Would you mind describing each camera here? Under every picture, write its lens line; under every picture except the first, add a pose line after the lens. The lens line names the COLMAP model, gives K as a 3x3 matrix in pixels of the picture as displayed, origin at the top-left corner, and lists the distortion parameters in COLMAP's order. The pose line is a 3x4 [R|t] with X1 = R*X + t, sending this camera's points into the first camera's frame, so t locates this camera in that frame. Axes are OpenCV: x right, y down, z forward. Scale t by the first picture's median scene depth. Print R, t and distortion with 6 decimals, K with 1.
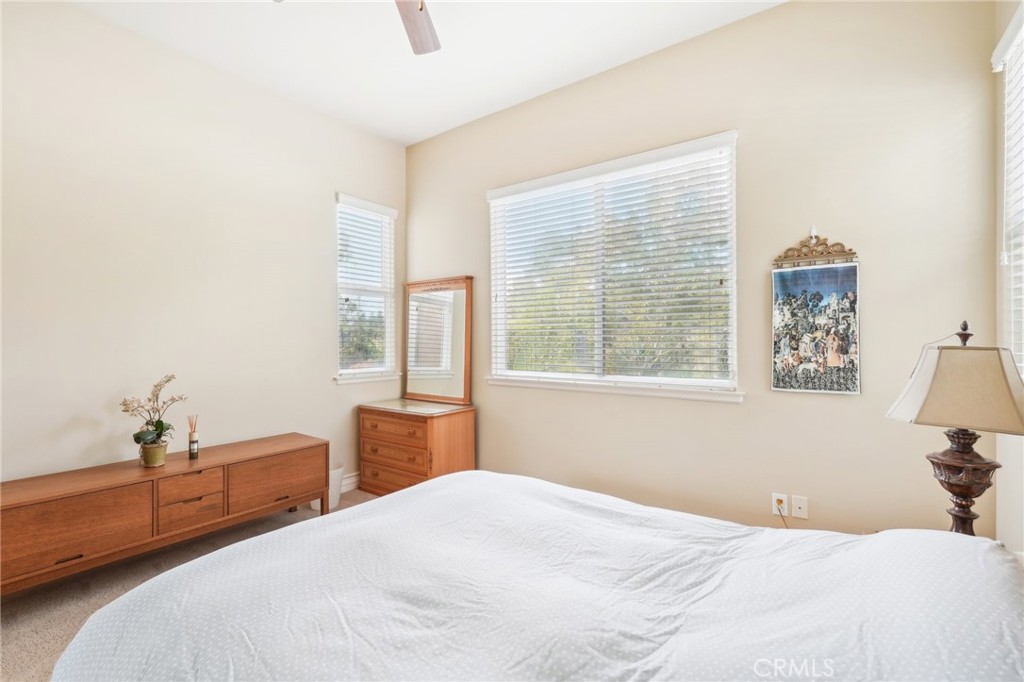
lens RADIAL K [[455.1, 0, 510.7], [0, 455.1, 340.2], [0, 0, 1]] dist [-0.010297, 0.002219]
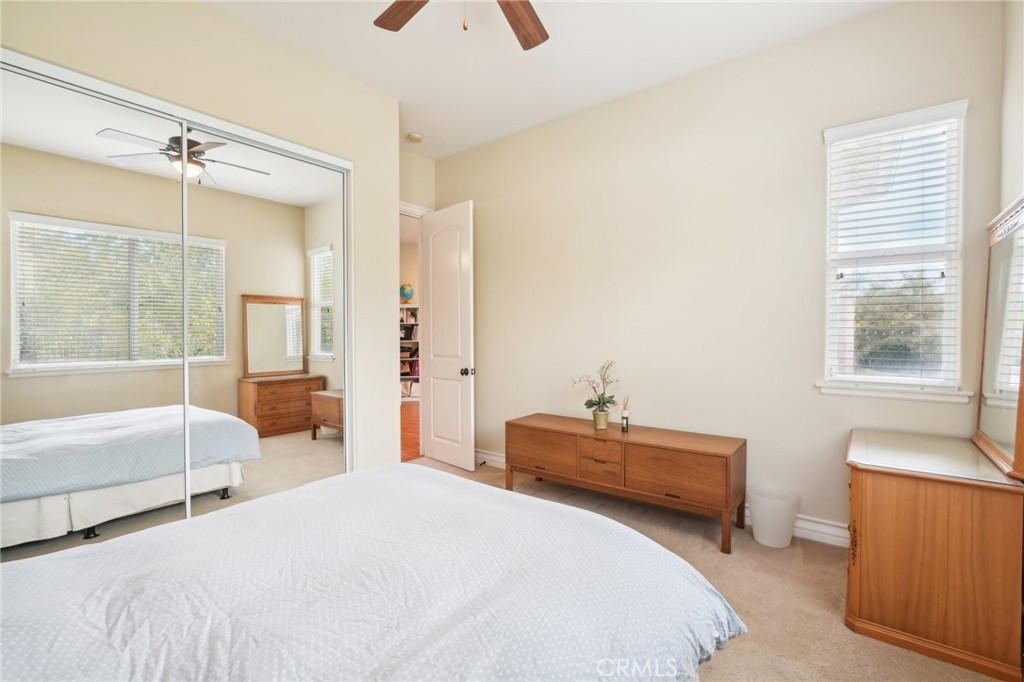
lens RADIAL K [[455.1, 0, 514.9], [0, 455.1, 337.8], [0, 0, 1]] dist [-0.010297, 0.002219]
pose [[-0.020424, 0.011857, -0.999721, 0.576655], [-0.003411, 0.999923, 0.011929, -0.000195], [0.999786, 0.003654, -0.020382, 0.836160]]
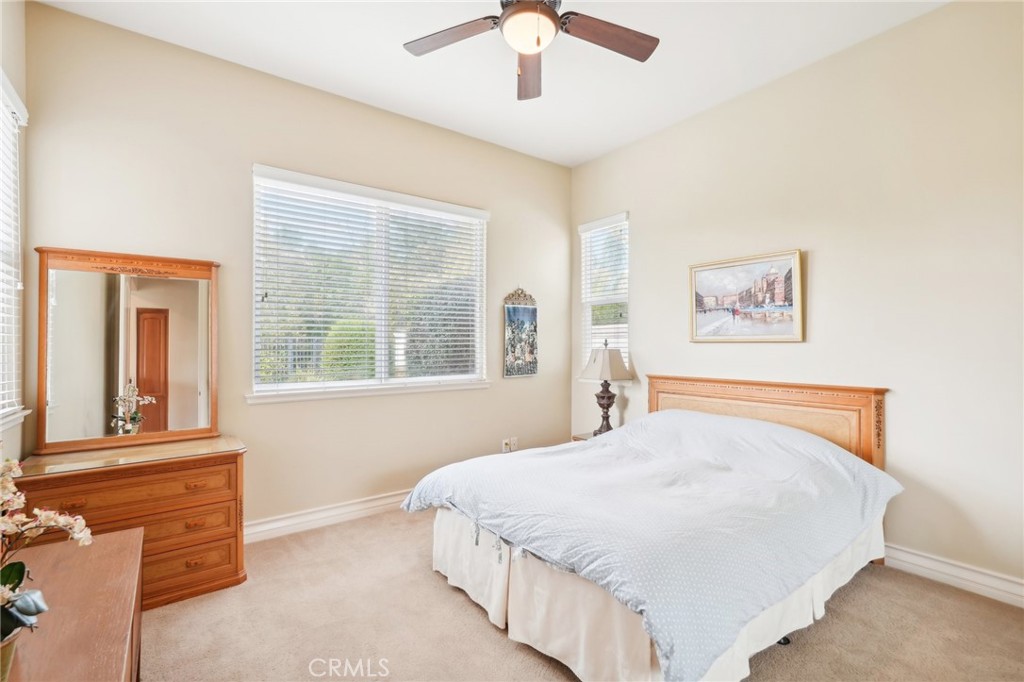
lens RADIAL K [[455.1, 0, 507.7], [0, 455.1, 343.2], [0, 0, 1]] dist [-0.010297, 0.002219]
pose [[0.296147, 0.010497, 0.955085, -1.044876], [0.010078, 0.999850, -0.014114, 0.009641], [-0.955089, 0.013806, 0.295996, 0.515239]]
